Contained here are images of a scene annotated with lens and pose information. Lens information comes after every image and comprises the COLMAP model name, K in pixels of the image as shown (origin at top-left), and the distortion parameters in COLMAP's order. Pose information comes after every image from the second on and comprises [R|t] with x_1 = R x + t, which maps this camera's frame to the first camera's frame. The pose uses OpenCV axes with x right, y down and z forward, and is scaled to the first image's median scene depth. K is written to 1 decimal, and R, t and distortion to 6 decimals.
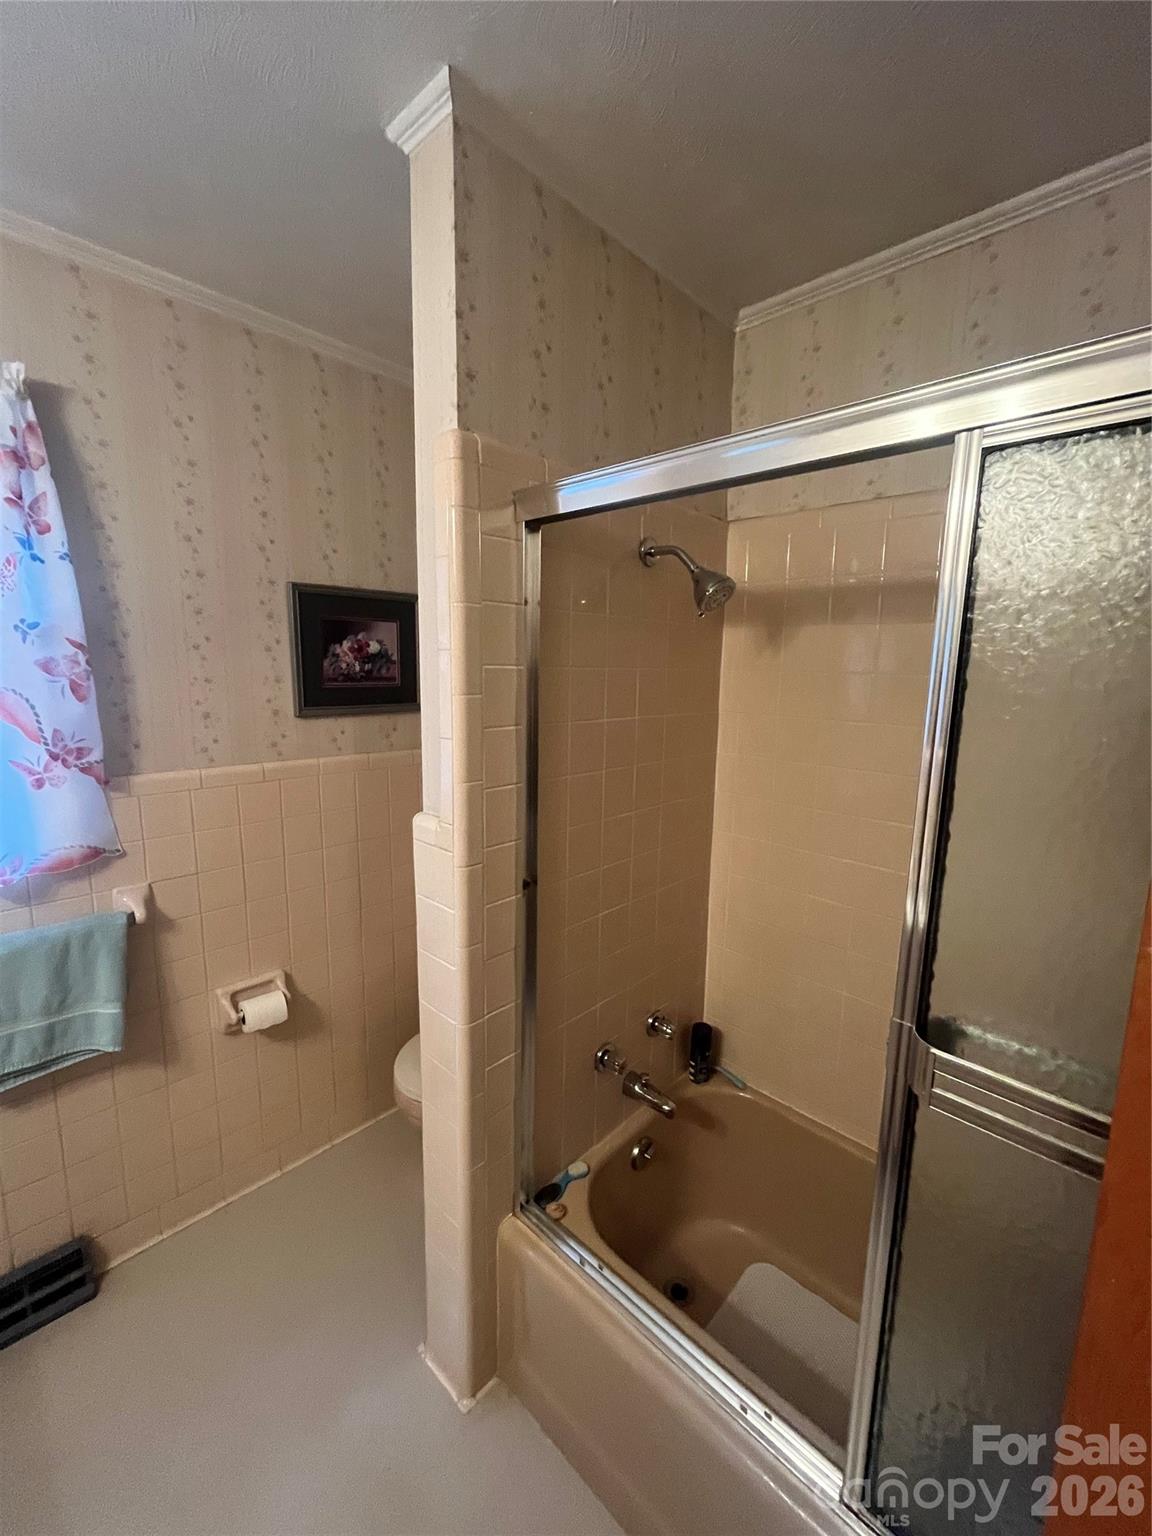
lens RADIAL K [[627.0, 0, 575.5], [0, 627.0, 766.0], [0, 0, 1]] dist [-0.001901, 0.000141]
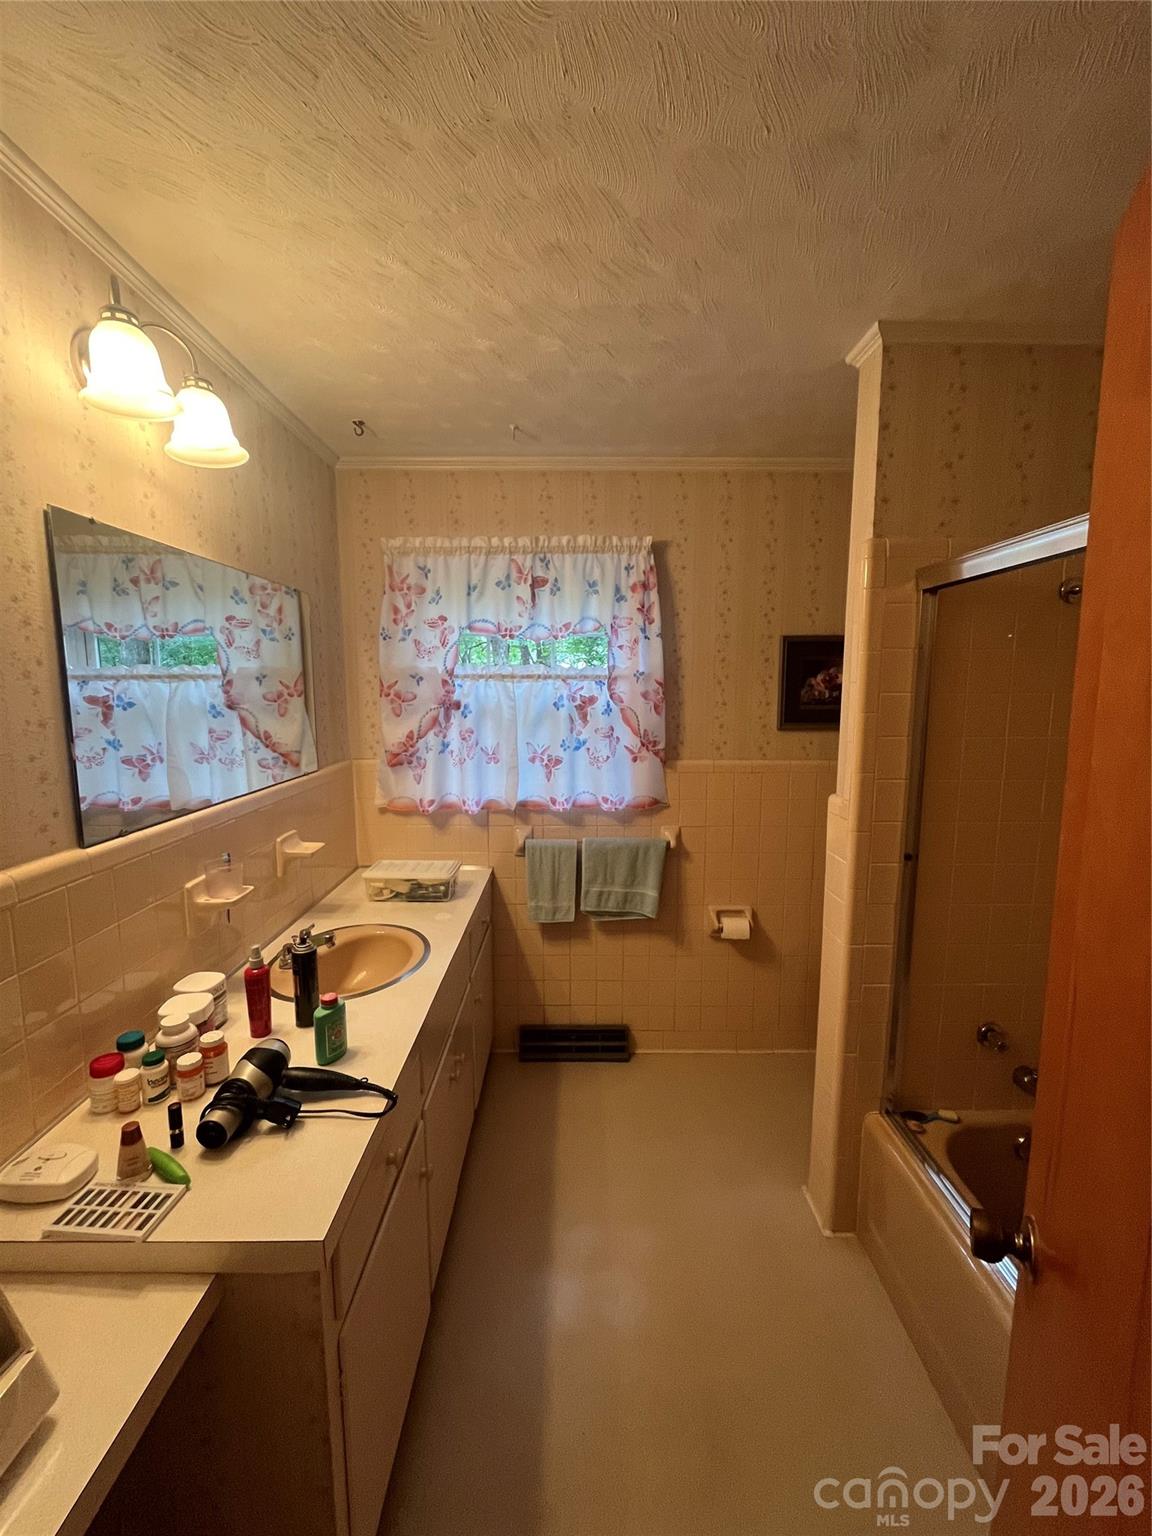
lens RADIAL K [[627.0, 0, 575.5], [0, 627.0, 766.0], [0, 0, 1]] dist [-0.001901, 0.000141]
pose [[0.694359, 0.075012, -0.715709, 0.327981], [-0.103436, 0.994629, 0.003895, 0.057574], [0.712156, 0.071325, 0.698388, -0.393524]]
